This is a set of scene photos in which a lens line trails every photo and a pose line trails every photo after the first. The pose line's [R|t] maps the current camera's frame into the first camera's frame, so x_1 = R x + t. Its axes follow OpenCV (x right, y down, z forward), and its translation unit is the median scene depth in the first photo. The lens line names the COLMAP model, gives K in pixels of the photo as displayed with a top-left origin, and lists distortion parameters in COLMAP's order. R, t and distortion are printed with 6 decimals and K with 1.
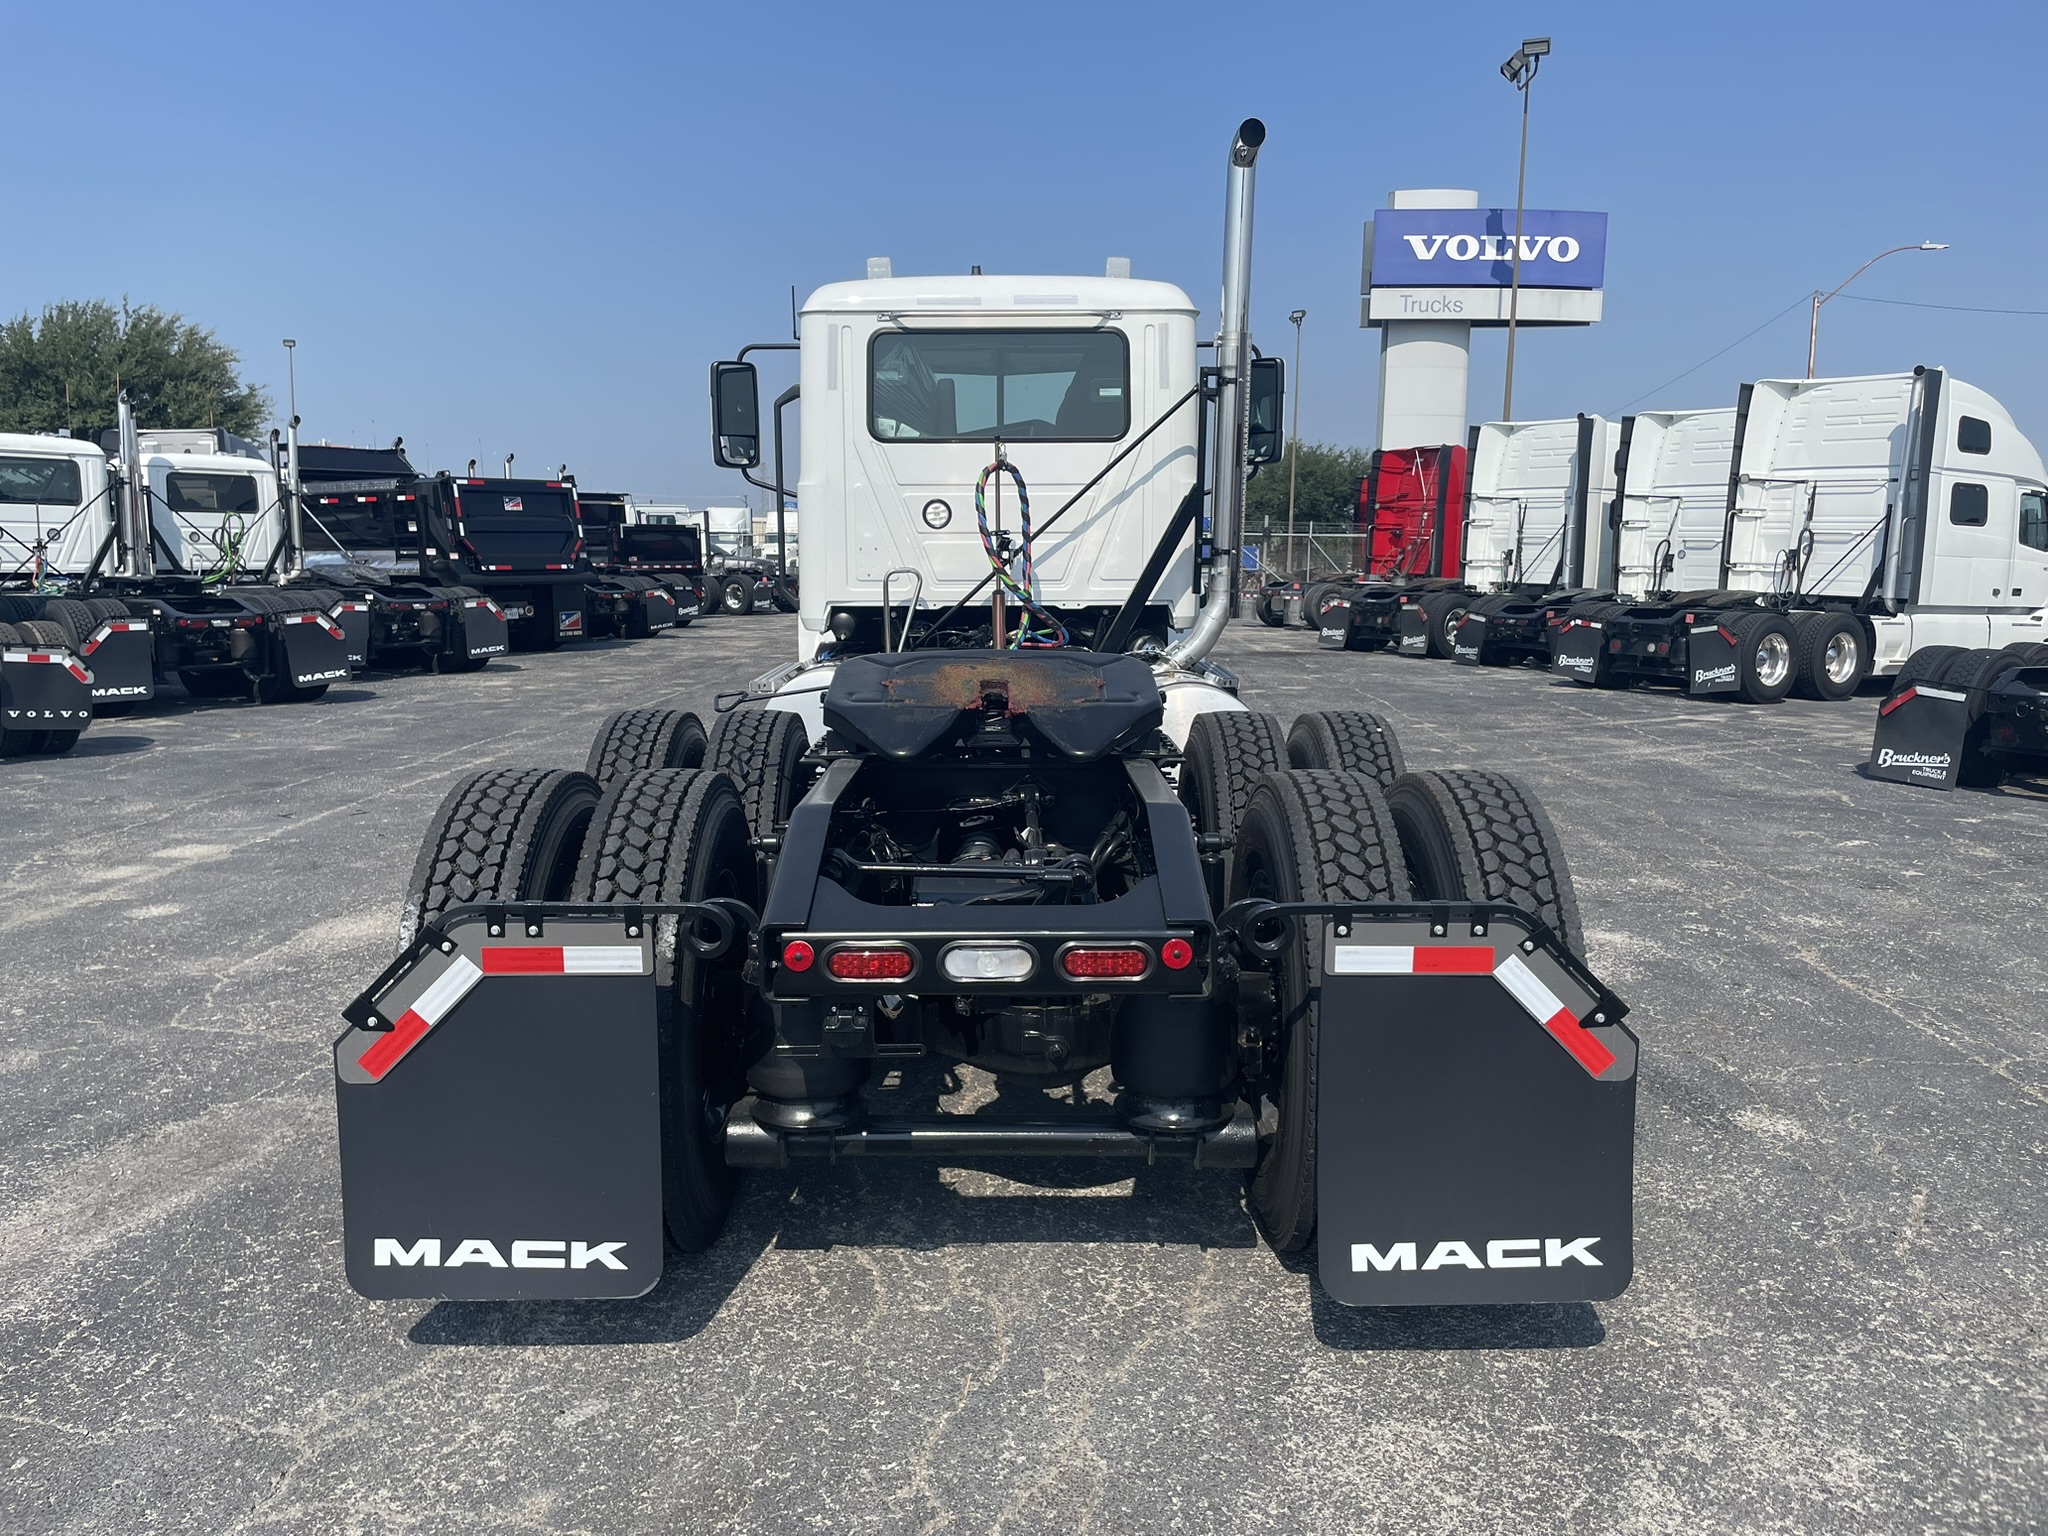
lens RADIAL K [[1549.9, 0, 1022.9], [0, 1549.9, 770.1], [0, 0, 1]] dist [0.020529, 0.001014]
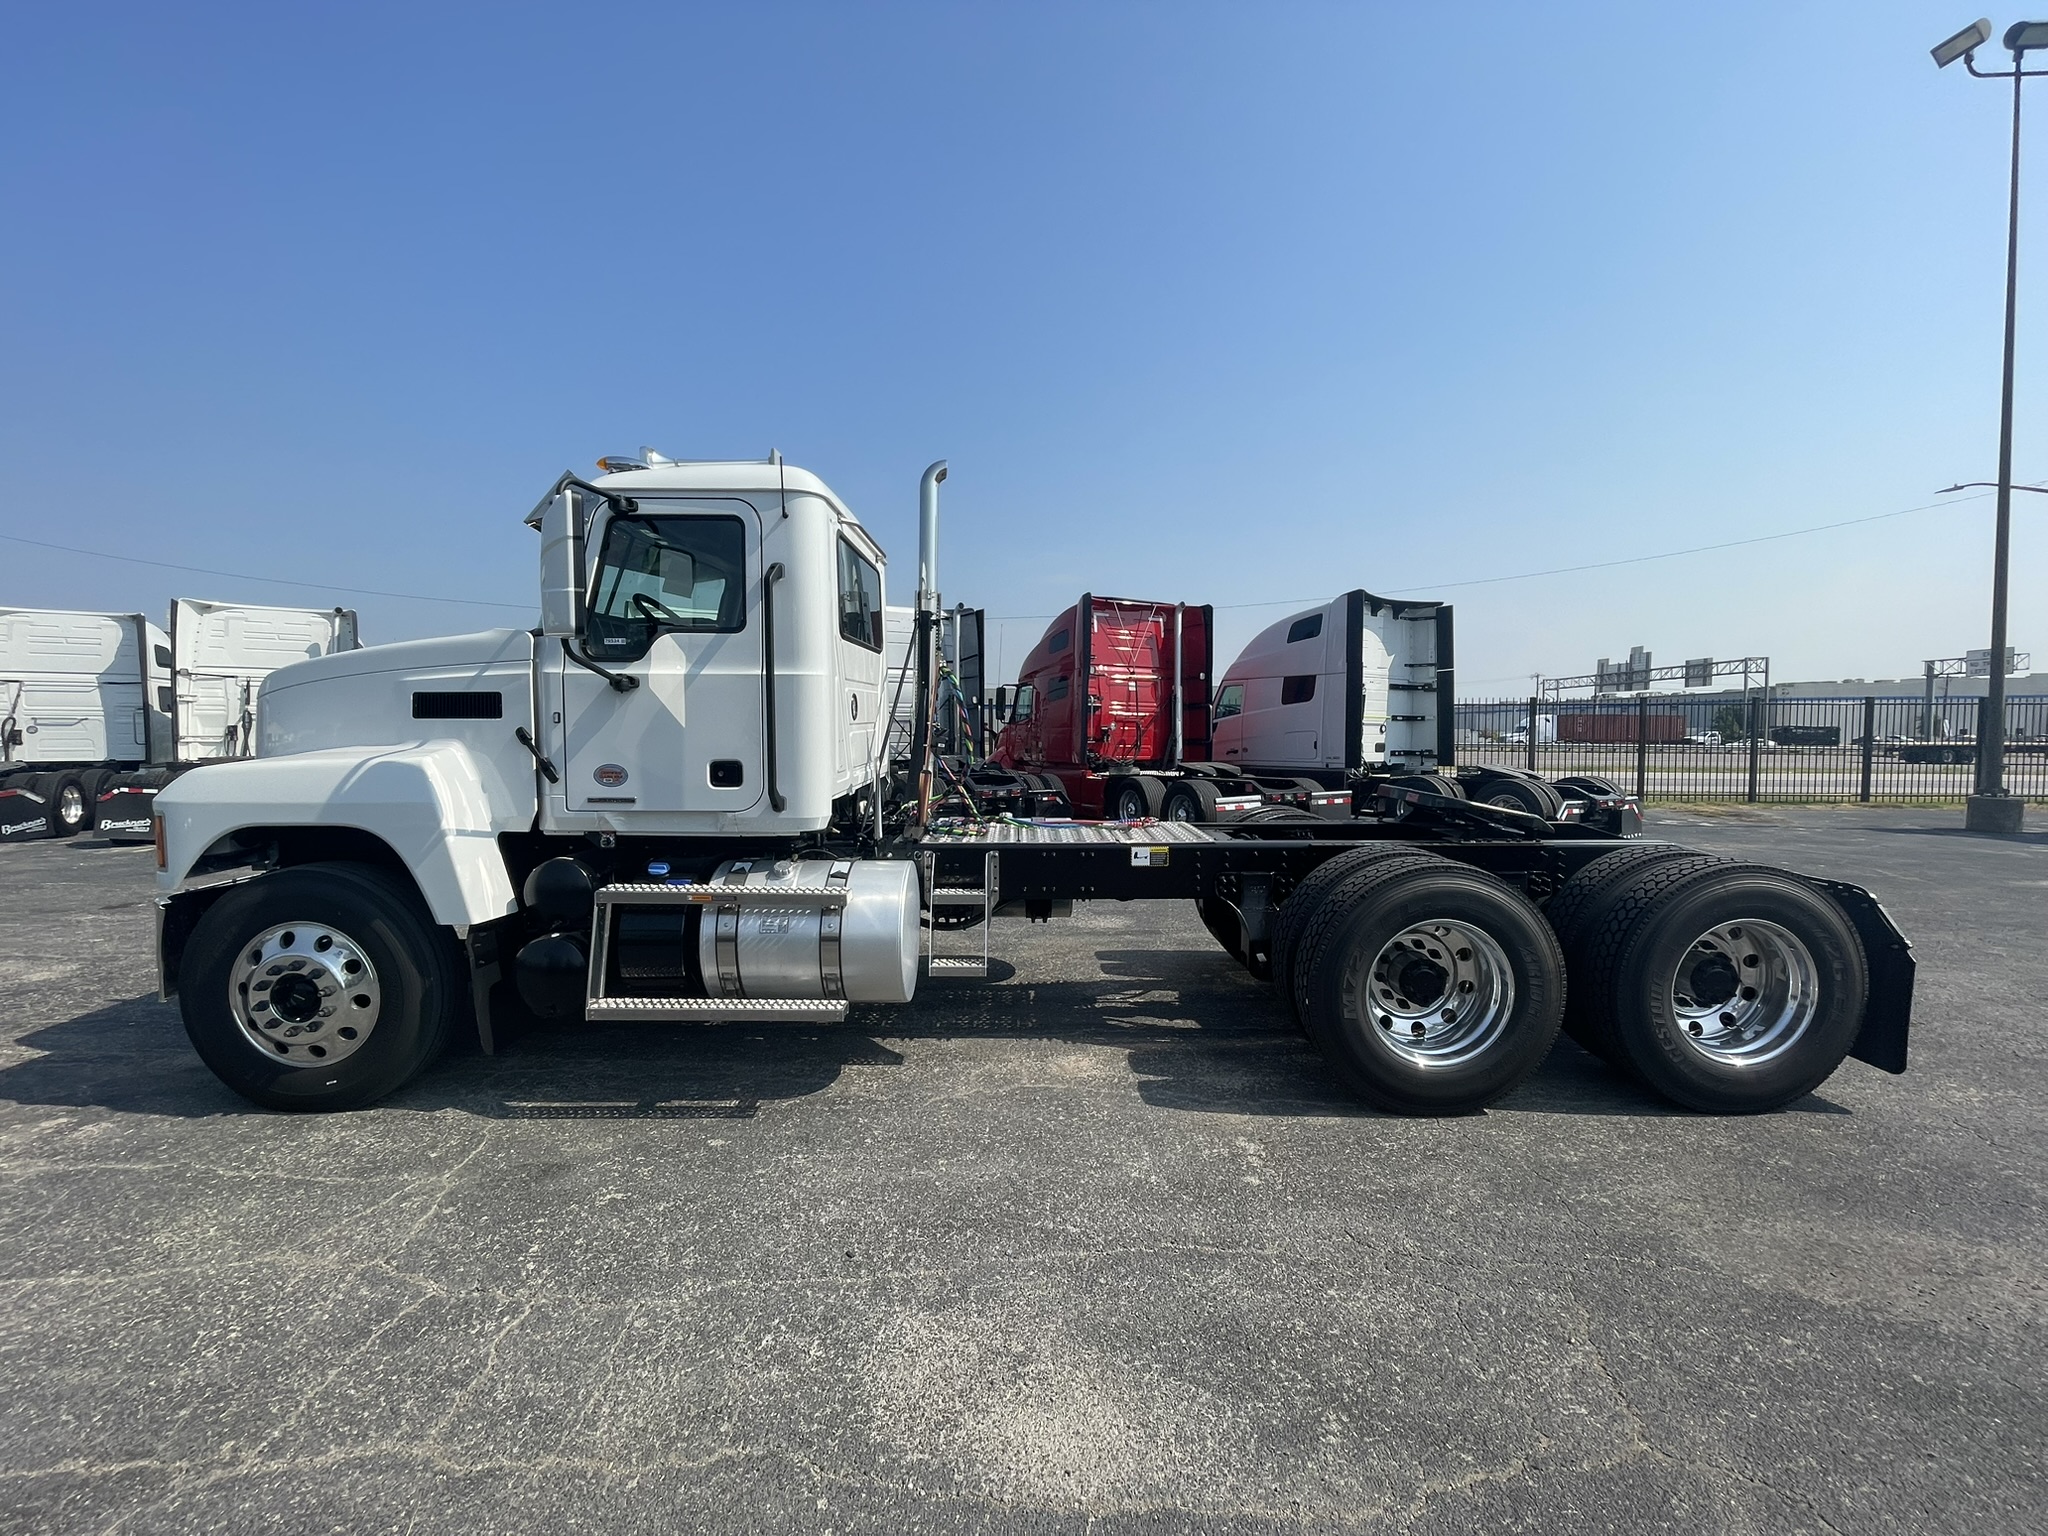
lens RADIAL K [[818.7, 0, 1026.8], [0, 818.7, 757.6], [0, 0, 1]] dist [-0.003973, -0.000478]
pose [[0.010522, -0.056189, 0.998365, -0.220297], [0.148444, 0.987445, 0.054010, -0.048393], [-0.988865, 0.147633, 0.018731, 0.301761]]
